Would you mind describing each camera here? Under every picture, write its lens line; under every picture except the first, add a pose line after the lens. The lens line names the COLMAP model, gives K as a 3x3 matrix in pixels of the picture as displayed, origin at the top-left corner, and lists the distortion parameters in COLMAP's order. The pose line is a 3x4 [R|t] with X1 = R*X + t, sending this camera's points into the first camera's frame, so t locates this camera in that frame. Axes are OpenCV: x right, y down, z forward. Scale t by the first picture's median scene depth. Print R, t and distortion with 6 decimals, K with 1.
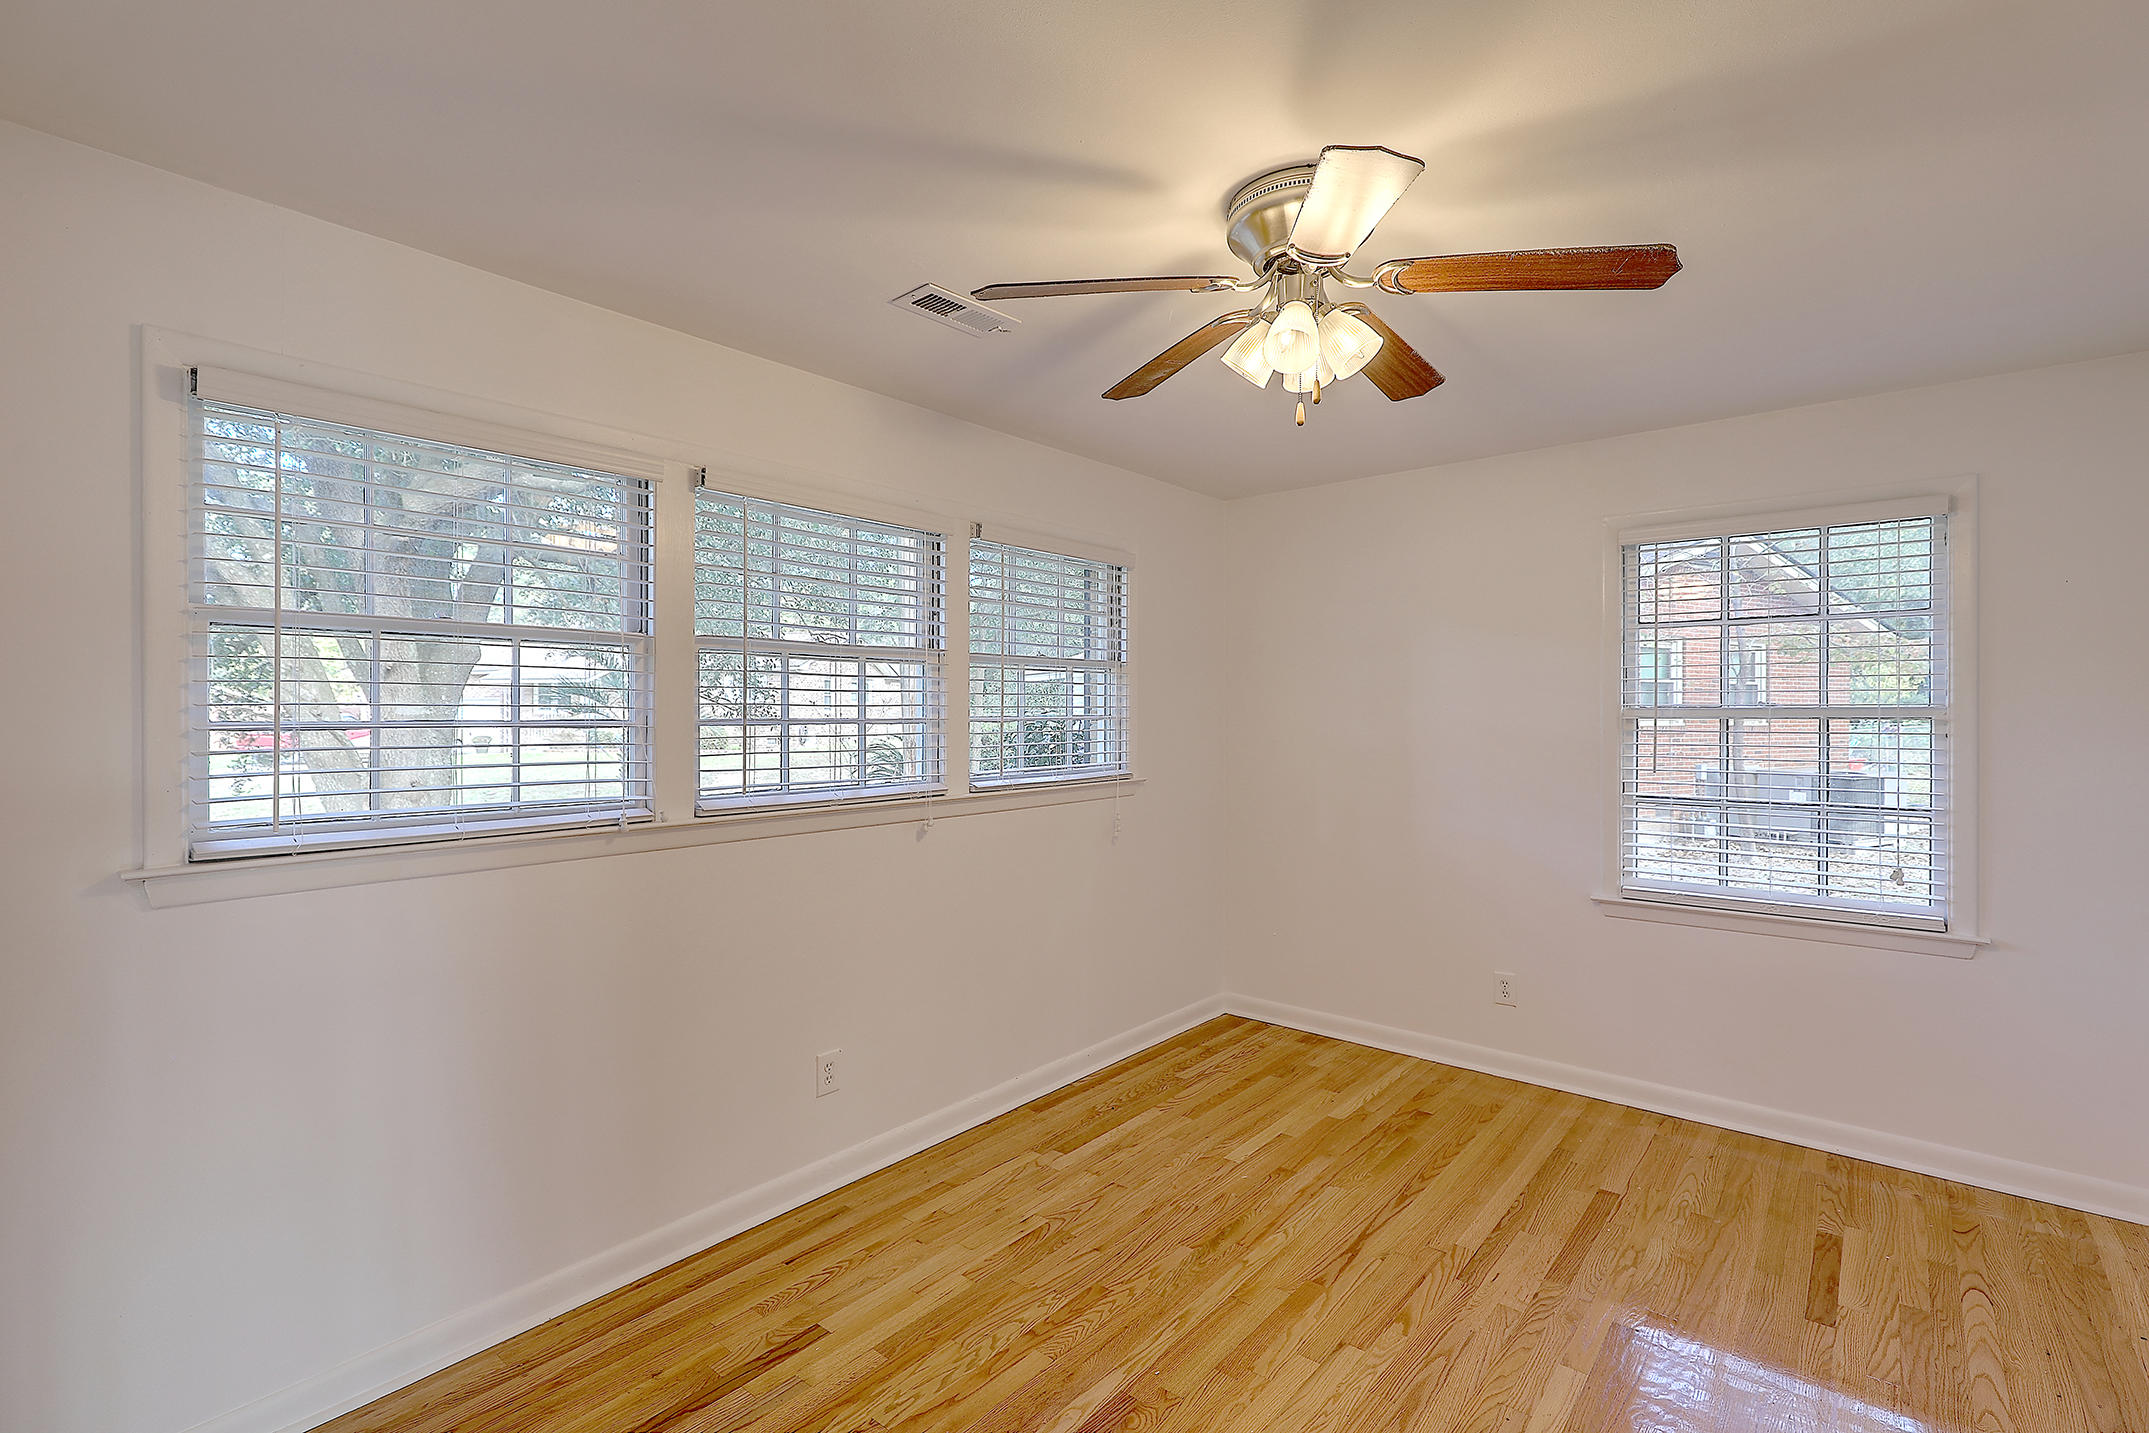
lens RADIAL K [[966.4, 0, 1082.3], [0, 966.4, 716.5], [0, 0, 1]] dist [-0.002703, 0.000801]
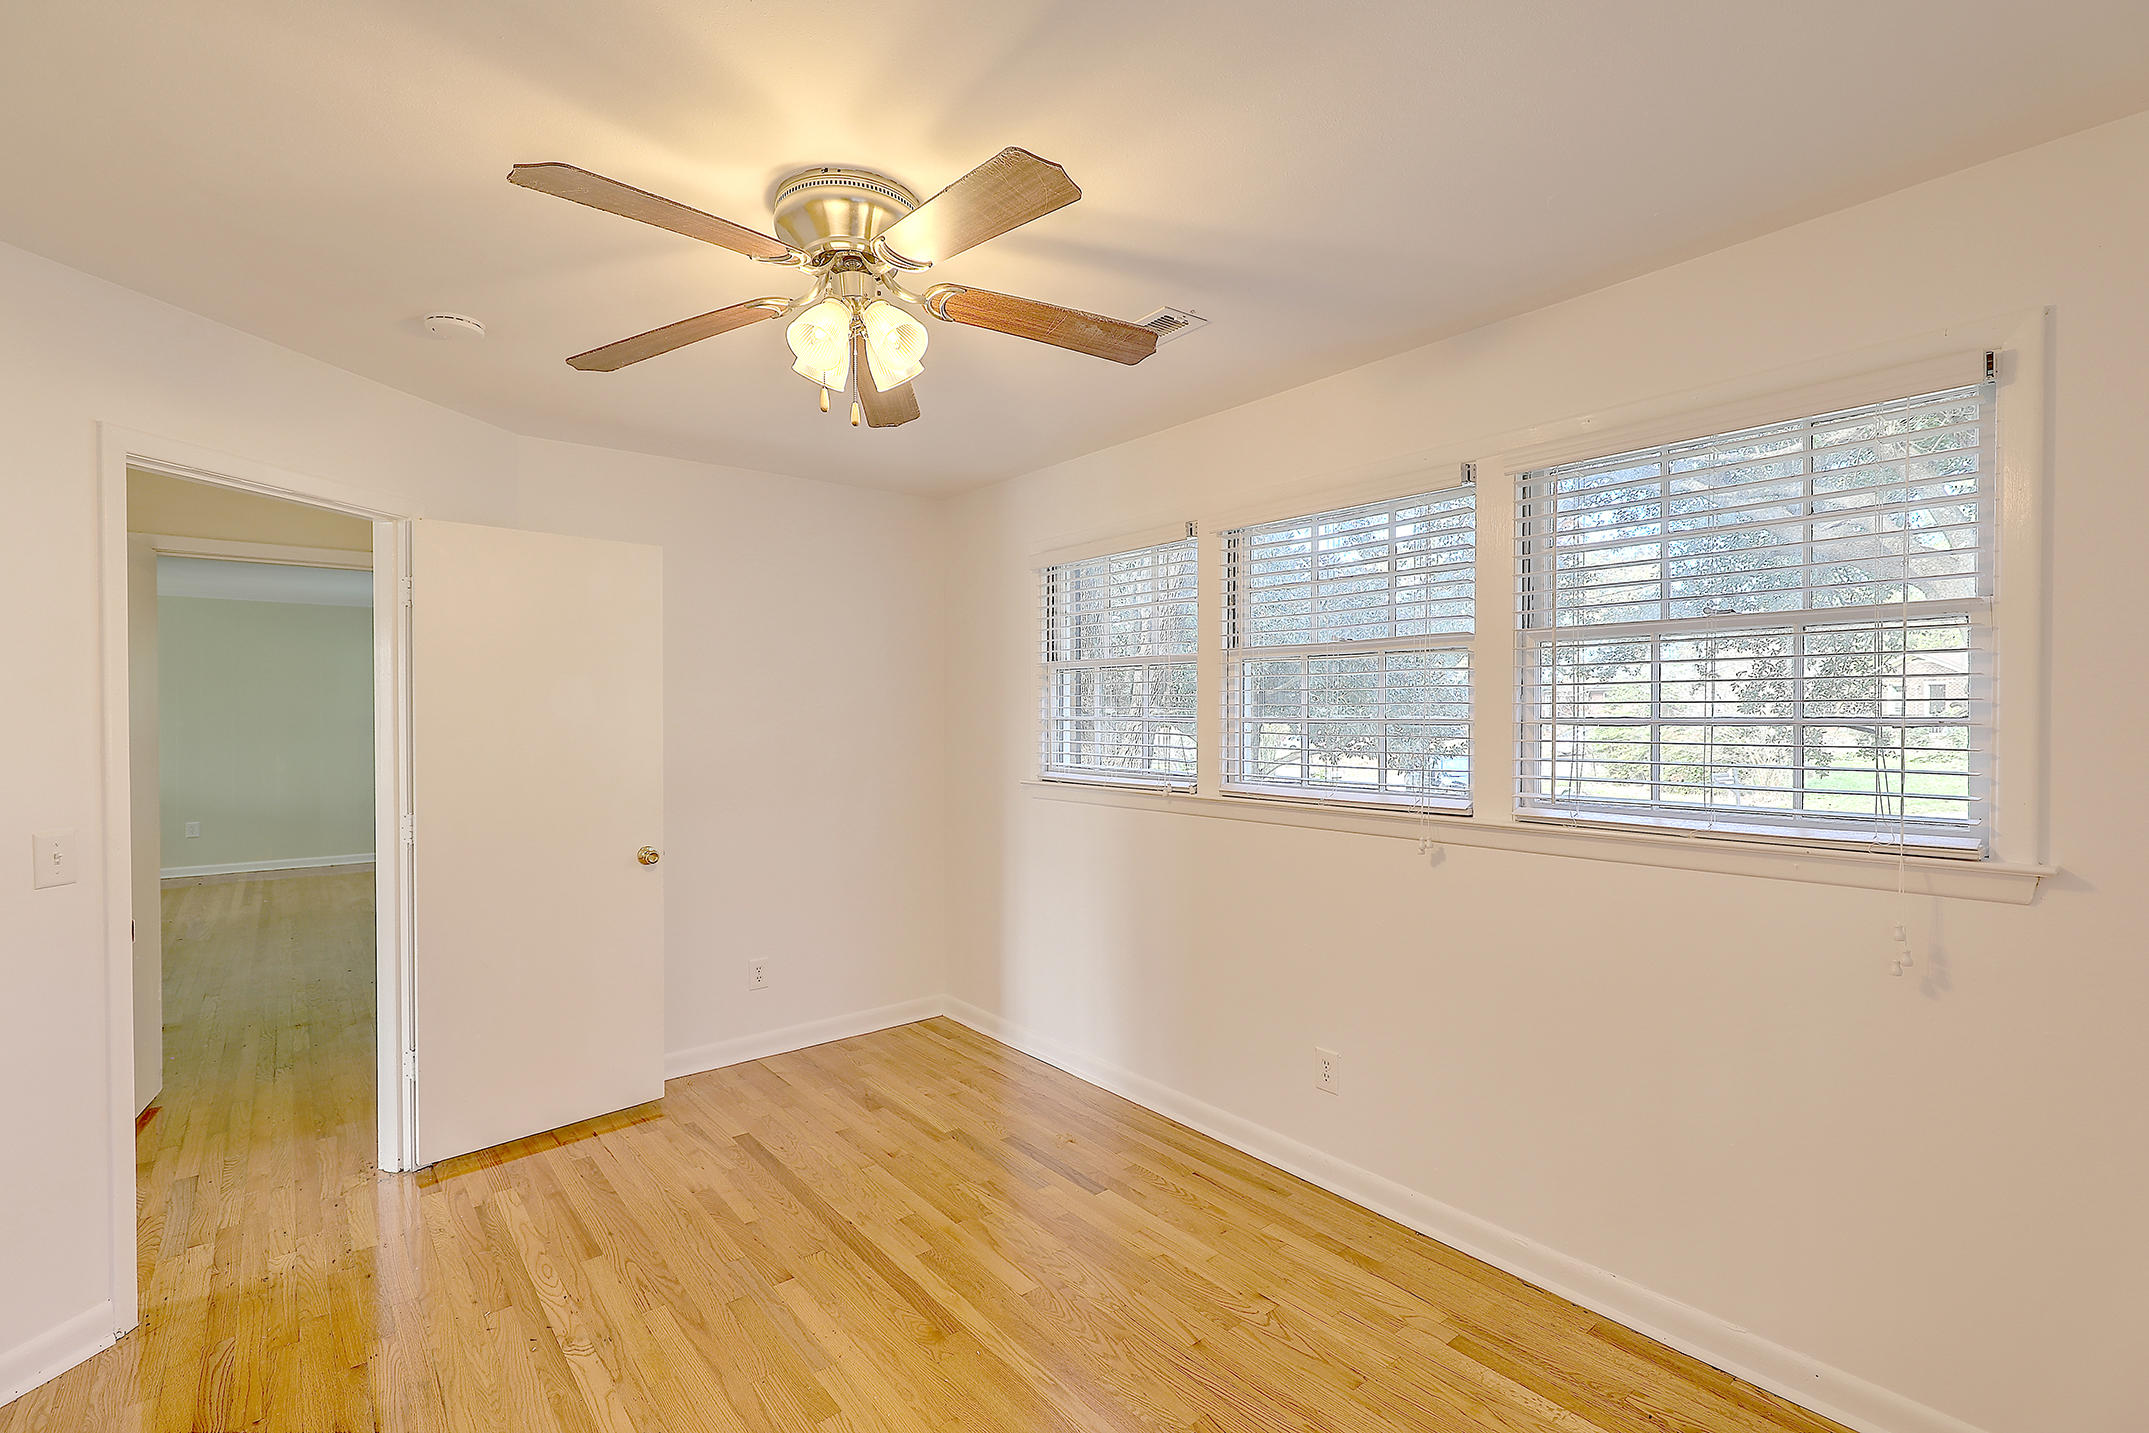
lens RADIAL K [[966.4, 0, 1082.7], [0, 966.4, 714.2], [0, 0, 1]] dist [-0.002703, 0.000801]
pose [[-0.184471, 0.003253, -0.982833, 0.786360], [-0.001948, 0.999991, 0.003675, -0.004861], [0.982836, 0.002592, -0.184463, 0.954605]]
